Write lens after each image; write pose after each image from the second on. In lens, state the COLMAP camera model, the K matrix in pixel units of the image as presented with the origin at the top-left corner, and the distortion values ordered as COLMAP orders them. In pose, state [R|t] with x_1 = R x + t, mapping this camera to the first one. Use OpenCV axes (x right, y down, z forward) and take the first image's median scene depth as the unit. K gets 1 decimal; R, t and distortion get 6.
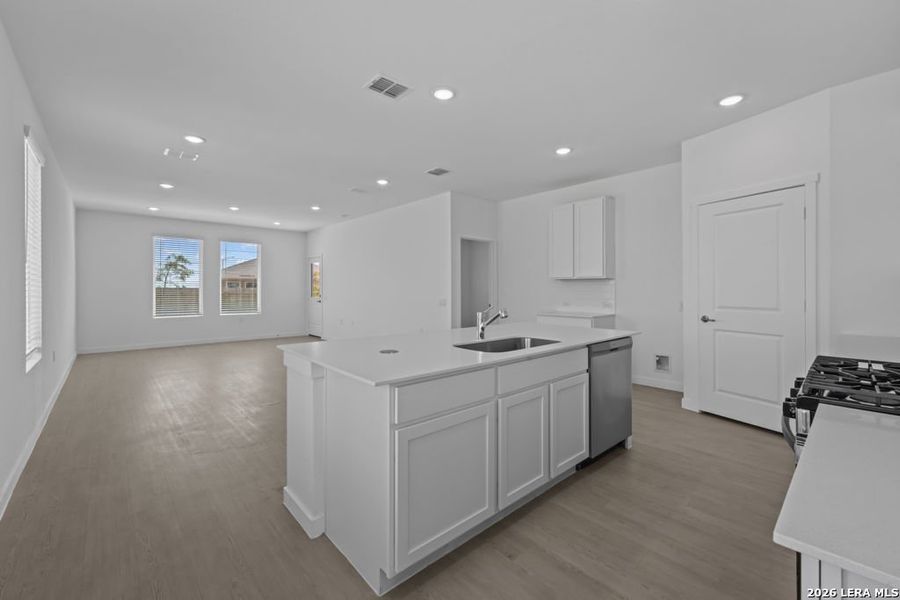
lens RADIAL K [[370.1, 0, 453.2], [0, 370.1, 292.4], [0, 0, 1]] dist [-0.002314, -0.001176]
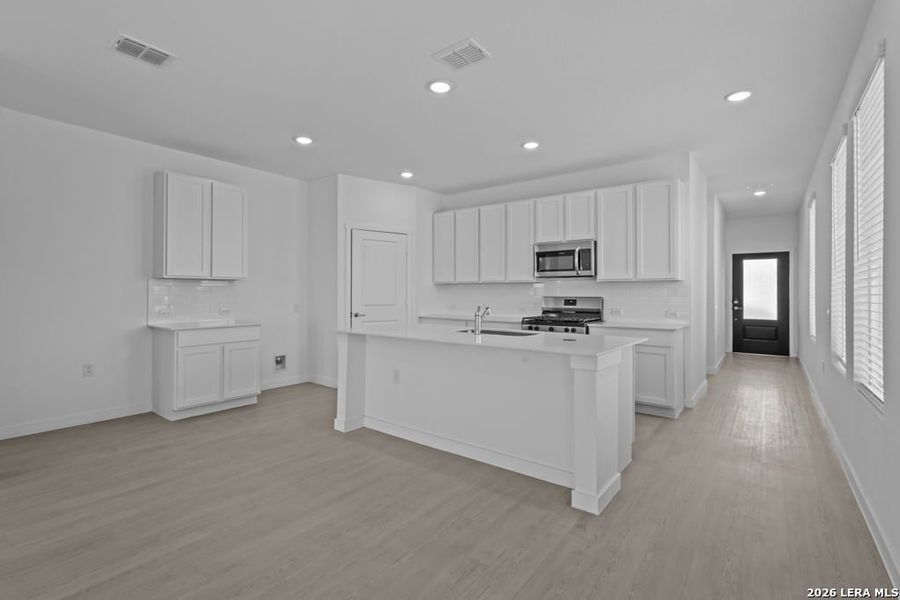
lens RADIAL K [[402.8, 0, 451.6], [0, 402.8, 292.8], [0, 0, 1]] dist [-0.024413, 0.002233]
pose [[-0.162157, 0.001881, 0.986763, -0.390230], [0.003423, 0.999993, -0.001343, -0.002311], [-0.986759, 0.003160, -0.162162, 0.426565]]
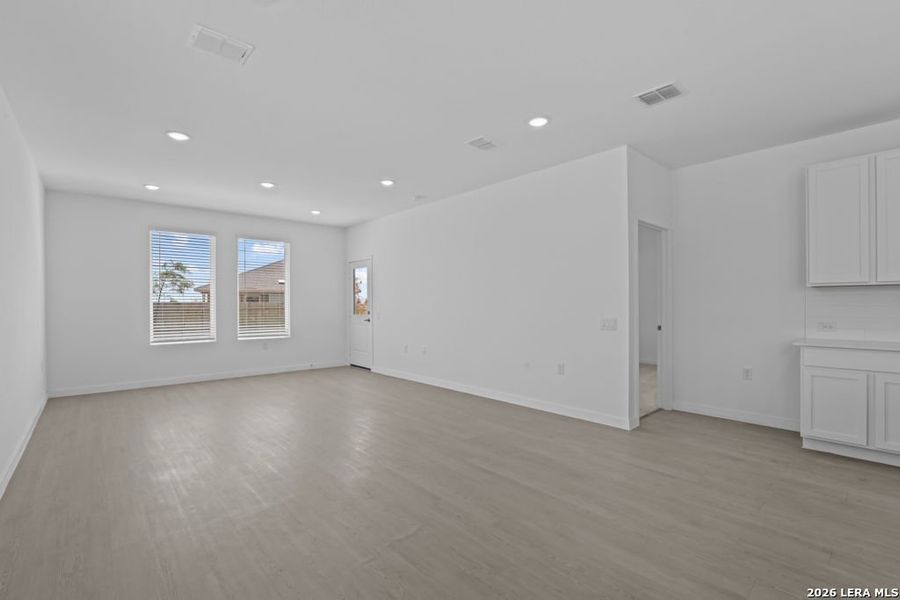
lens RADIAL K [[402.8, 0, 451.1], [0, 402.8, 306.5], [0, 0, 1]] dist [-0.024413, 0.002233]
pose [[0.999835, -0.005815, -0.017228, -0.202470], [0.005865, 0.999979, 0.002881, -0.004558], [0.017211, -0.002982, 0.999847, 0.225299]]
